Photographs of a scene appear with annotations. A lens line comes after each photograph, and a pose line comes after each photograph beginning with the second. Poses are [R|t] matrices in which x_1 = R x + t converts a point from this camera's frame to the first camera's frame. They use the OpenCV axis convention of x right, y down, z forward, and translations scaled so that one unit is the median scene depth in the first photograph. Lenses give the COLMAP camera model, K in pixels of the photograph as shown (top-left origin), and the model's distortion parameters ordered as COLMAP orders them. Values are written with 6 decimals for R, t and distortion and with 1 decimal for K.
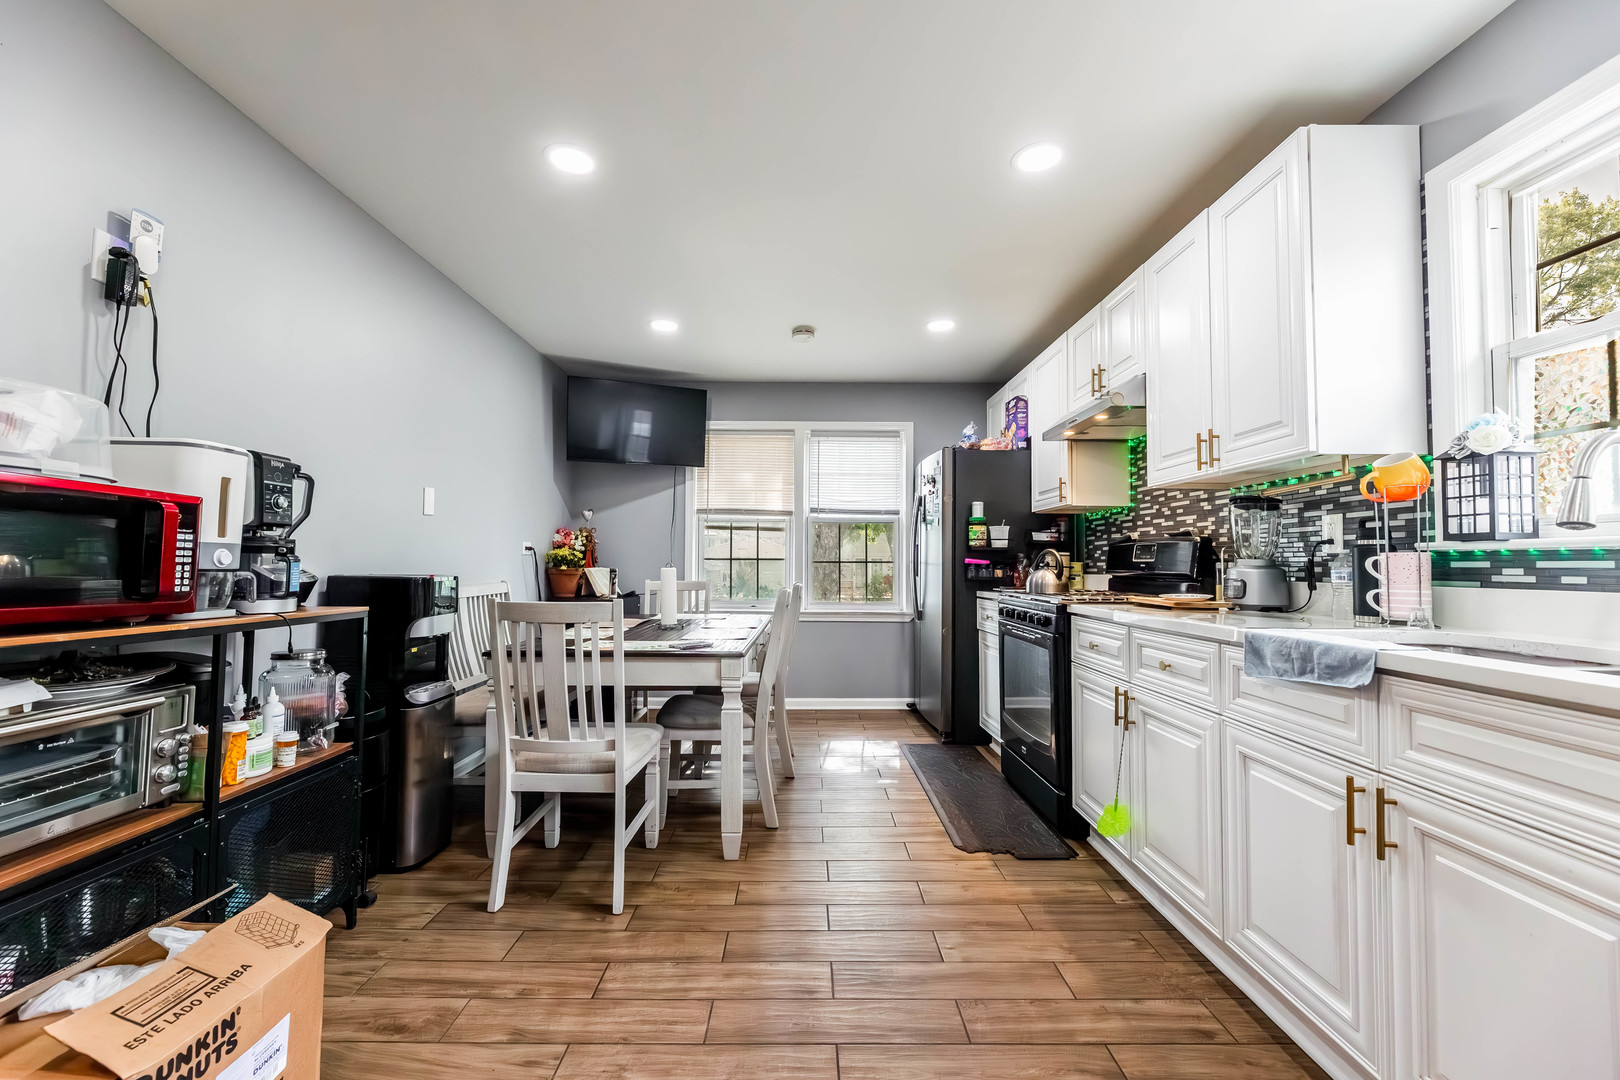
lens RADIAL K [[654.4, 0, 808.7], [0, 654.4, 538.3], [0, 0, 1]] dist [-0.001769, -0.000170]
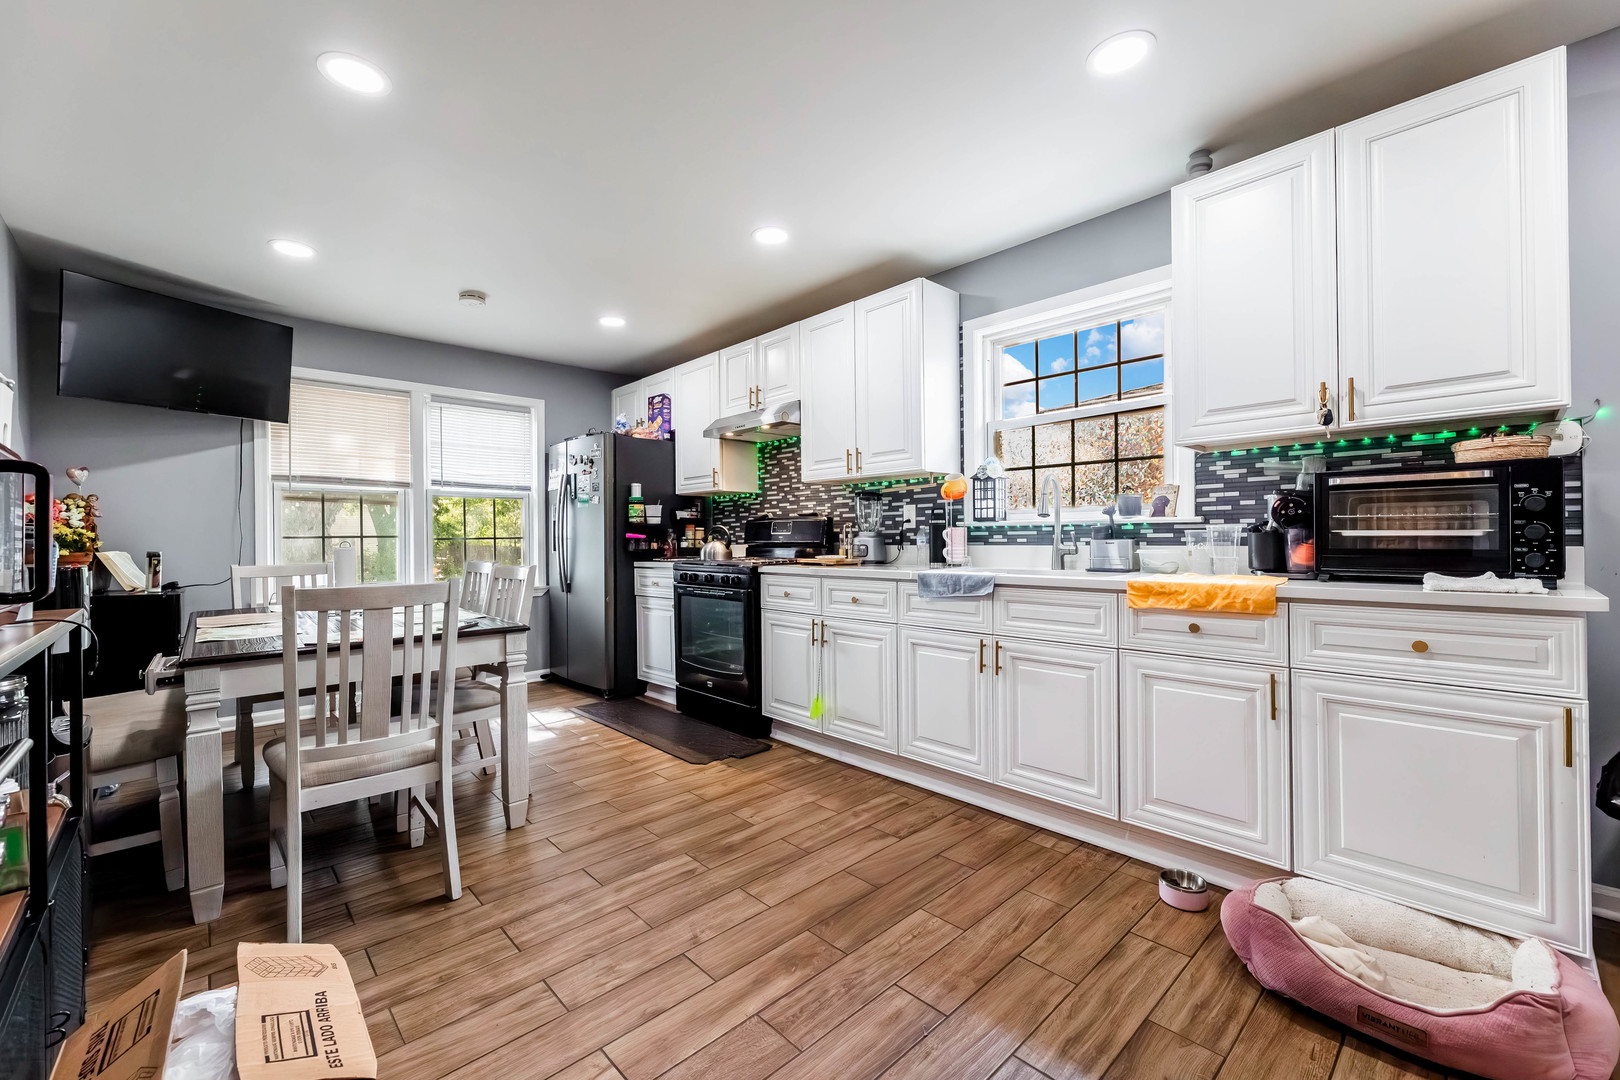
lens RADIAL K [[654.4, 0, 797.5], [0, 654.4, 537.6], [0, 0, 1]] dist [-0.001769, -0.000170]
pose [[0.734379, -0.013875, 0.678598, -0.546898], [-0.011470, 0.999395, 0.032848, -0.004176], [-0.678643, -0.031907, 0.733775, -0.046490]]
